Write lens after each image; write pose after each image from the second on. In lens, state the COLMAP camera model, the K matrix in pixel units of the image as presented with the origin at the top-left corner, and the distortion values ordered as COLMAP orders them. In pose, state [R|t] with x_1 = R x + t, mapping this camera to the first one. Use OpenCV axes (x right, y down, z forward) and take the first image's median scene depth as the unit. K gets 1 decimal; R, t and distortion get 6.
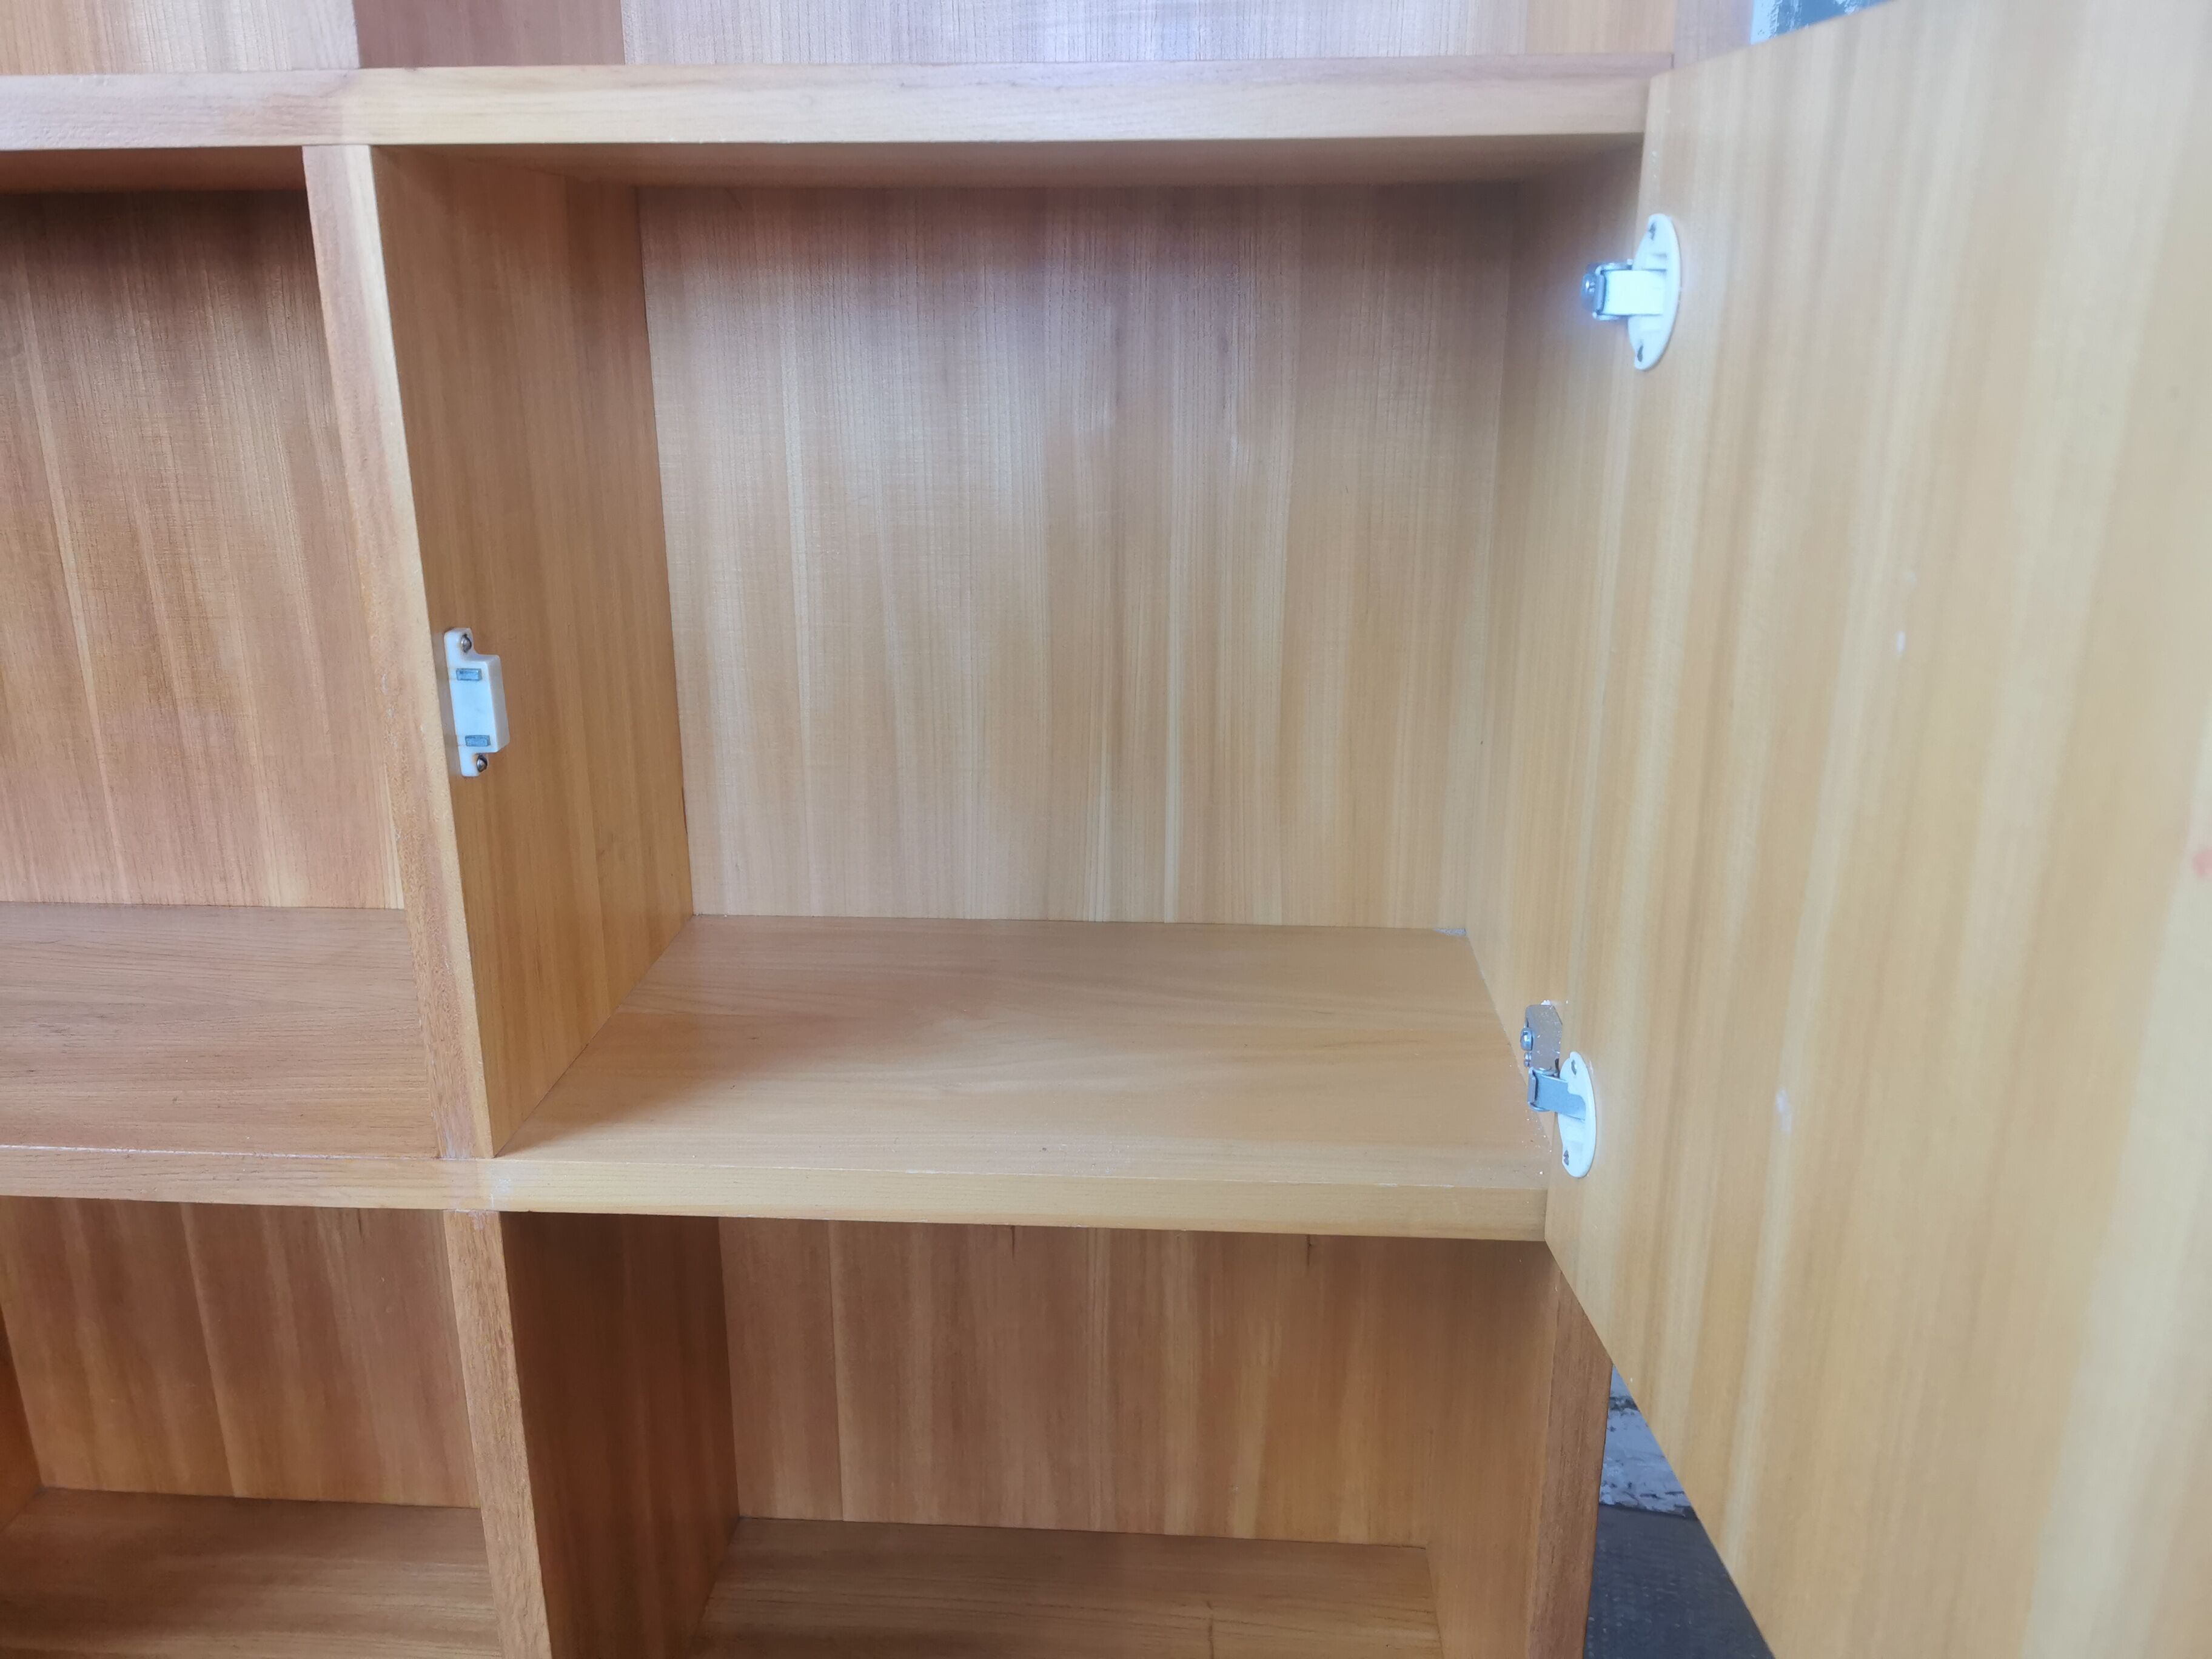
lens RADIAL K [[1716.3, 0, 1105.2], [0, 1716.3, 838.7], [0, 0, 1]] dist [0.049055, -0.081403]
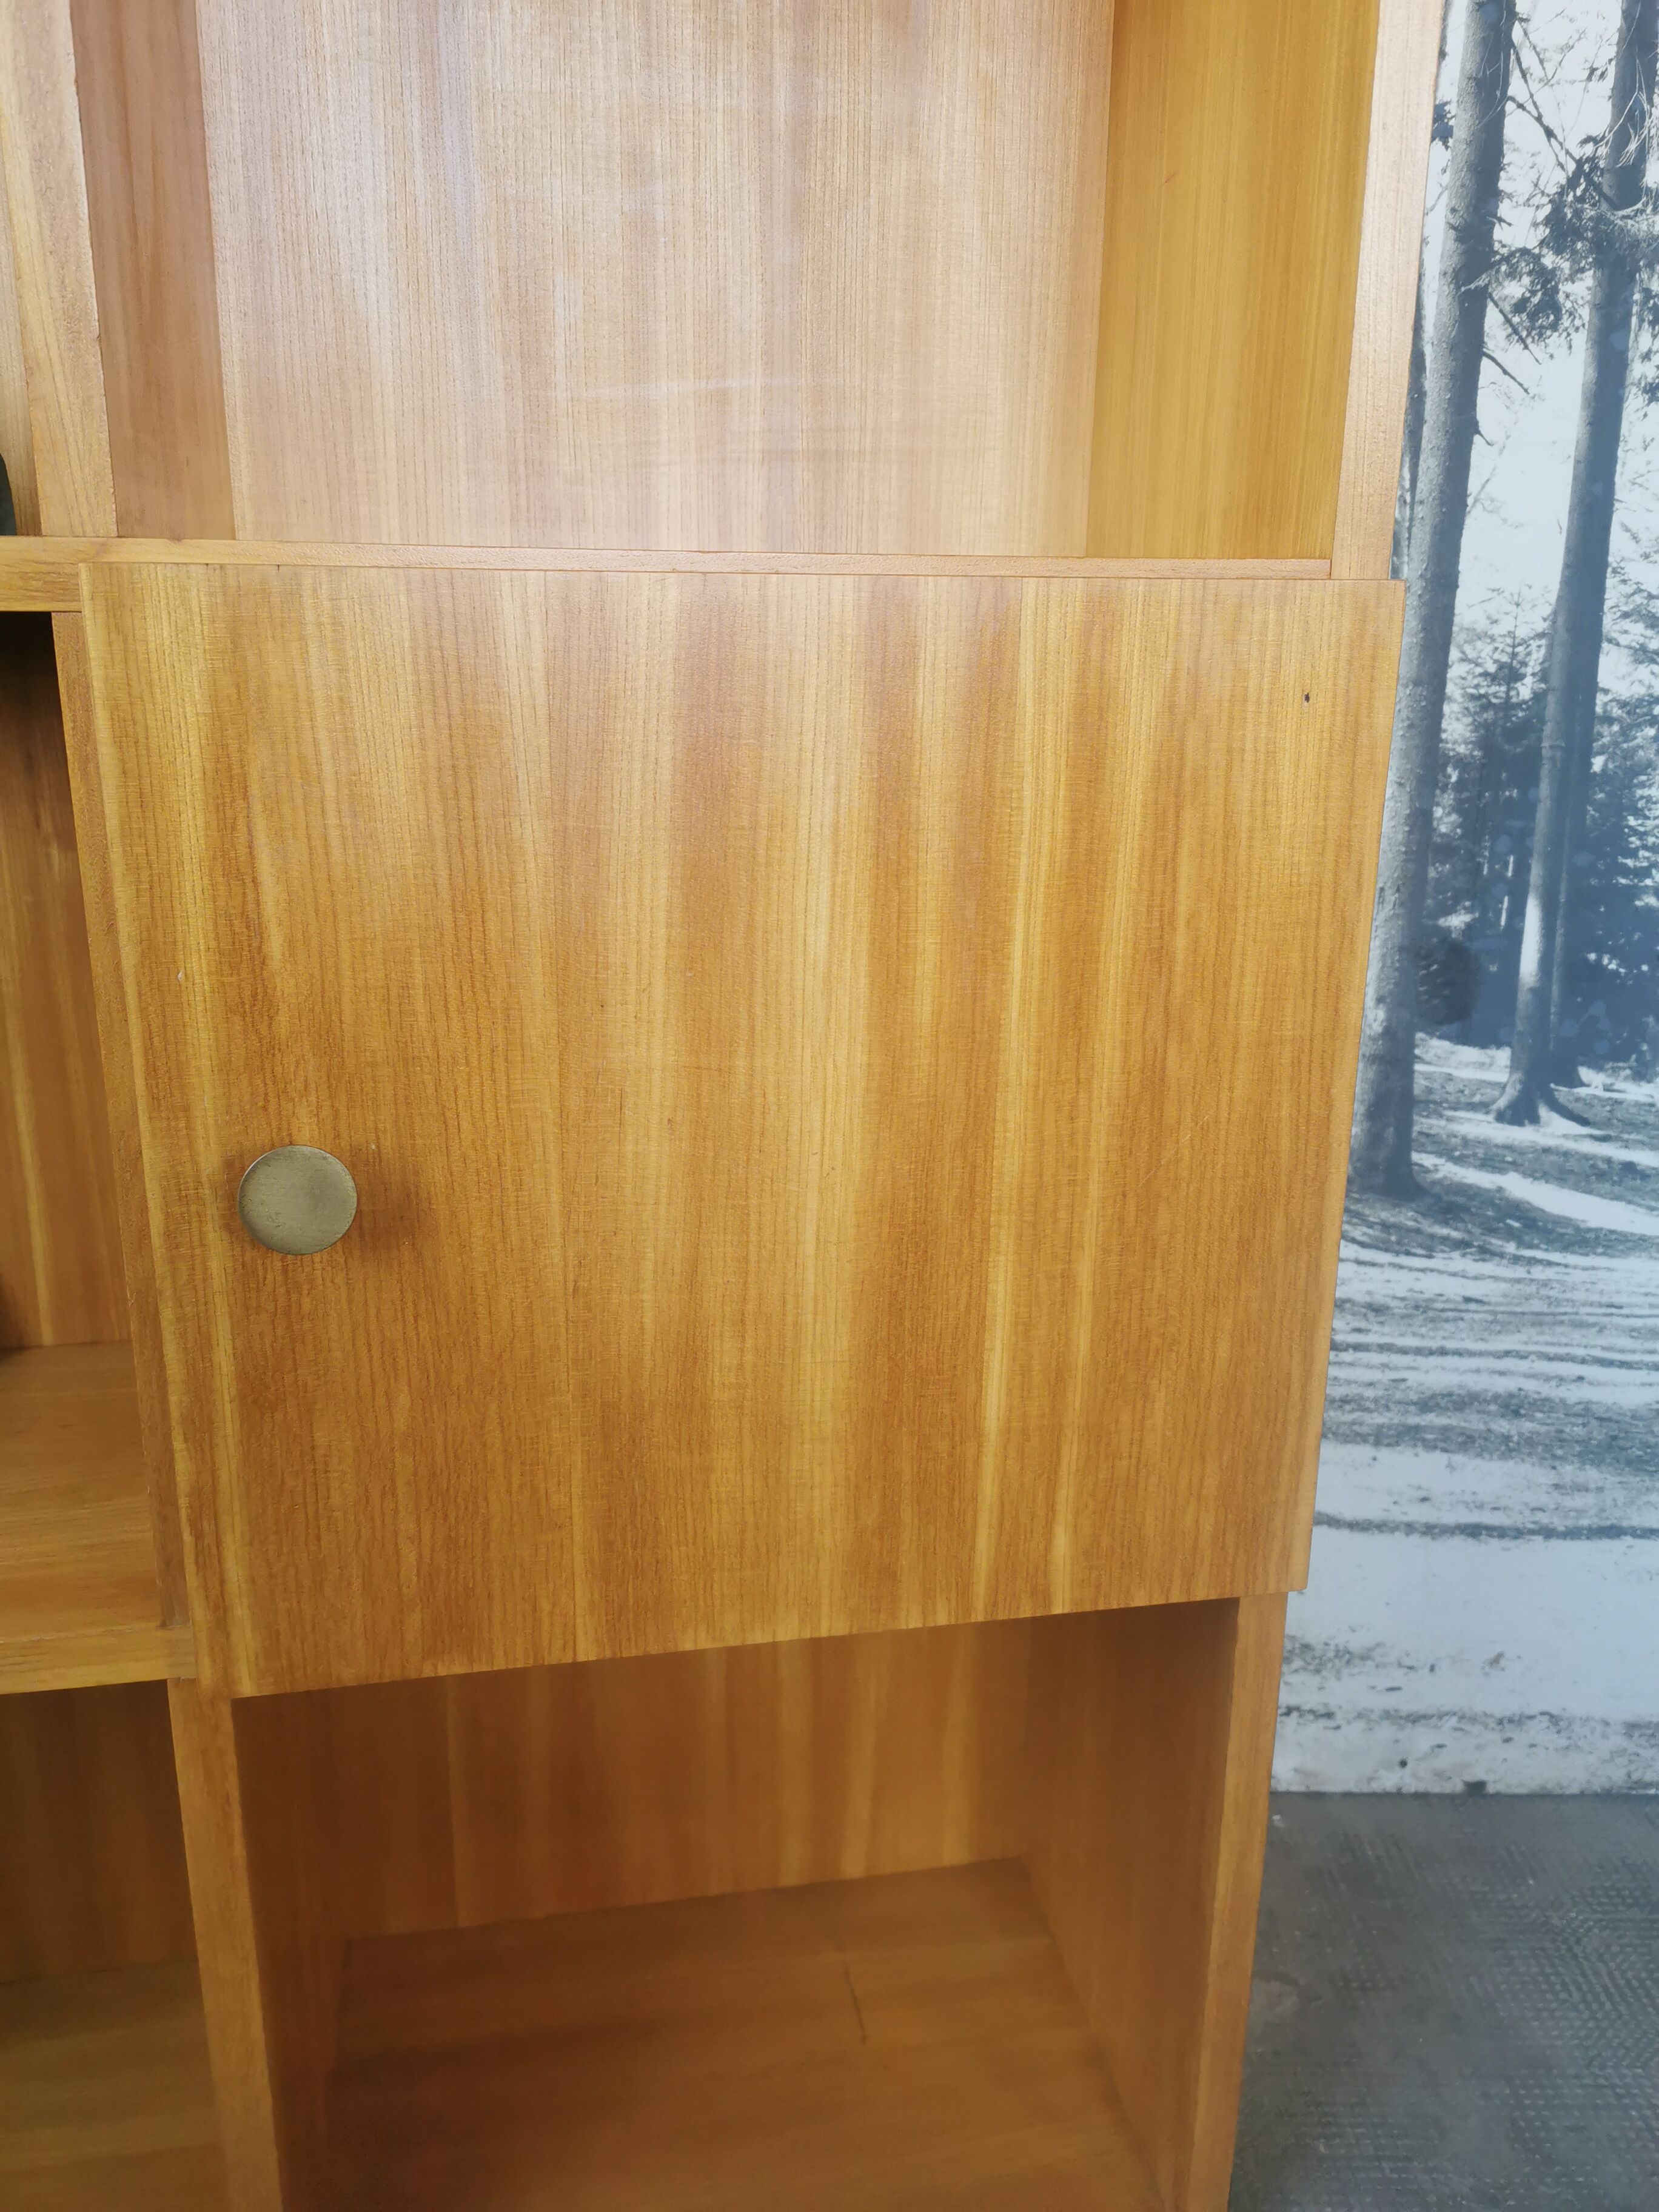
lens RADIAL K [[1716.3, 0, 834.2], [0, 1716.3, 1098.2], [0, 0, 1]] dist [0.049055, -0.081403]
pose [[0.968762, -0.055039, 0.241808, -0.172797], [0.061751, 0.997886, -0.020260, -0.047878], [-0.240182, 0.034559, 0.970113, -0.026699]]
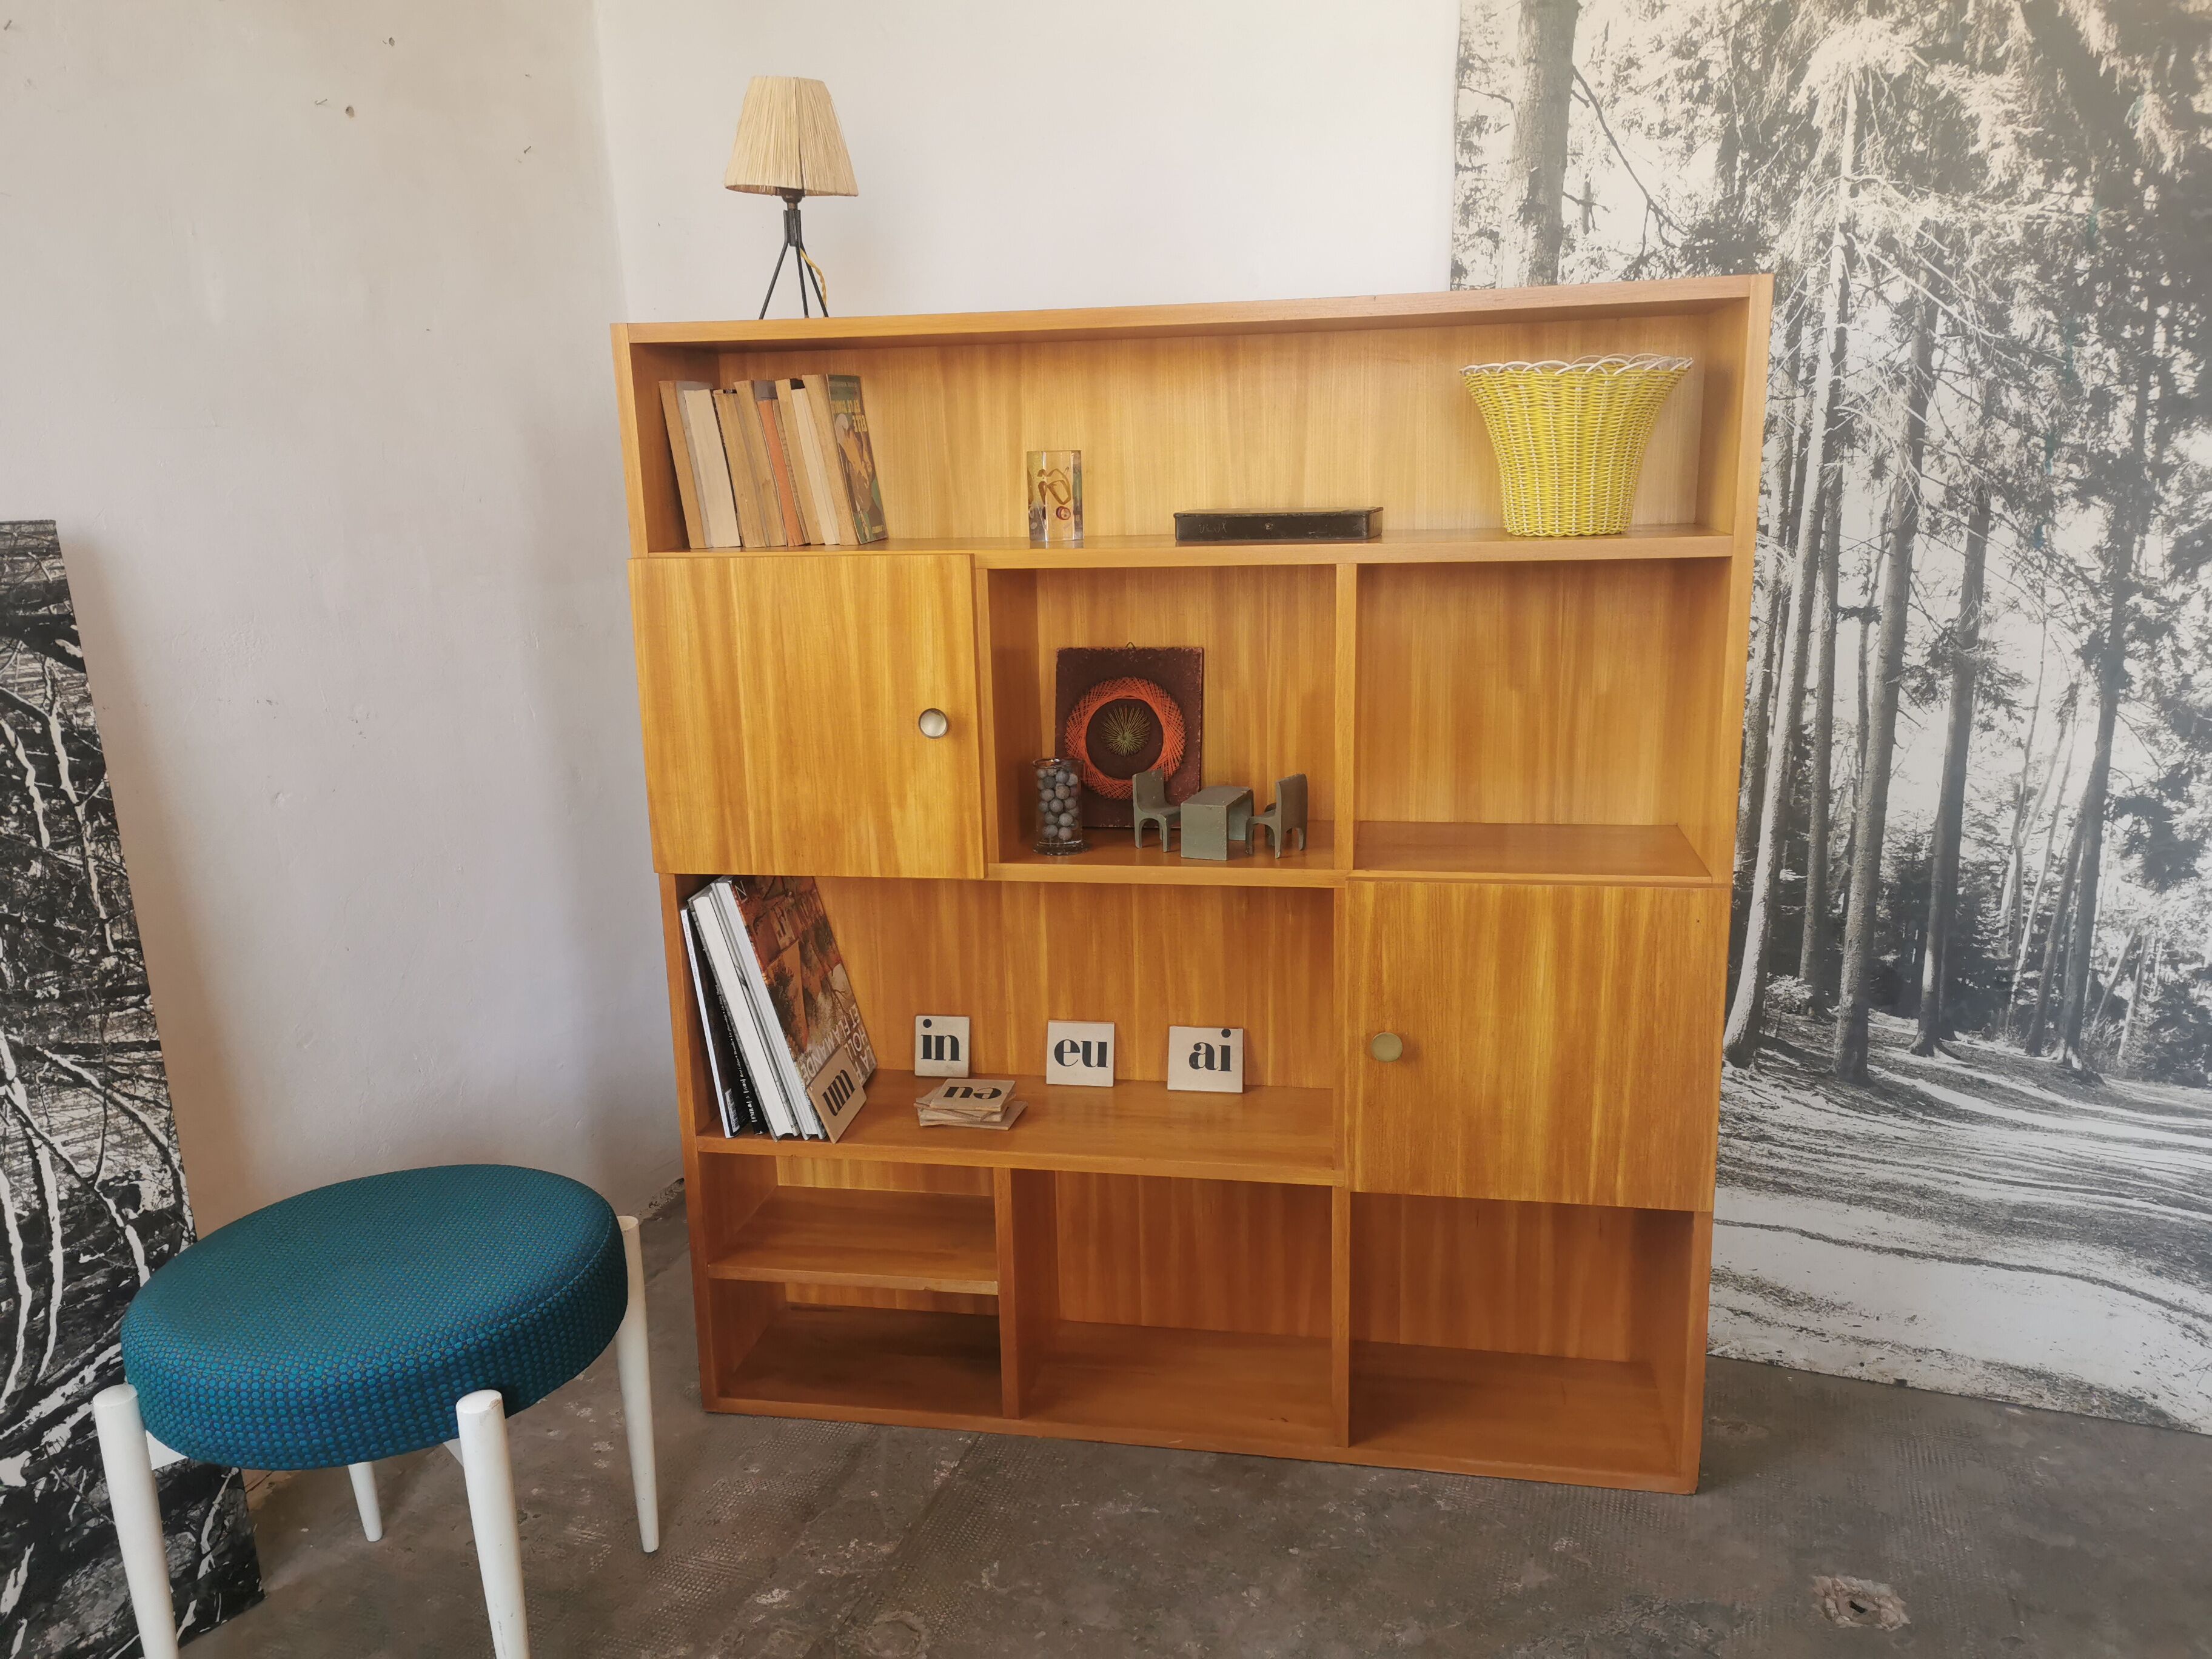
lens RADIAL K [[1716.3, 0, 1090.7], [0, 1716.3, 834.2], [0, 0, 1]] dist [0.049055, -0.081403]
pose [[0.991937, 0.005263, -0.126620, -0.310403], [-0.015615, 0.996600, -0.080904, -0.124276], [0.125764, 0.082229, 0.988647, -1.657229]]
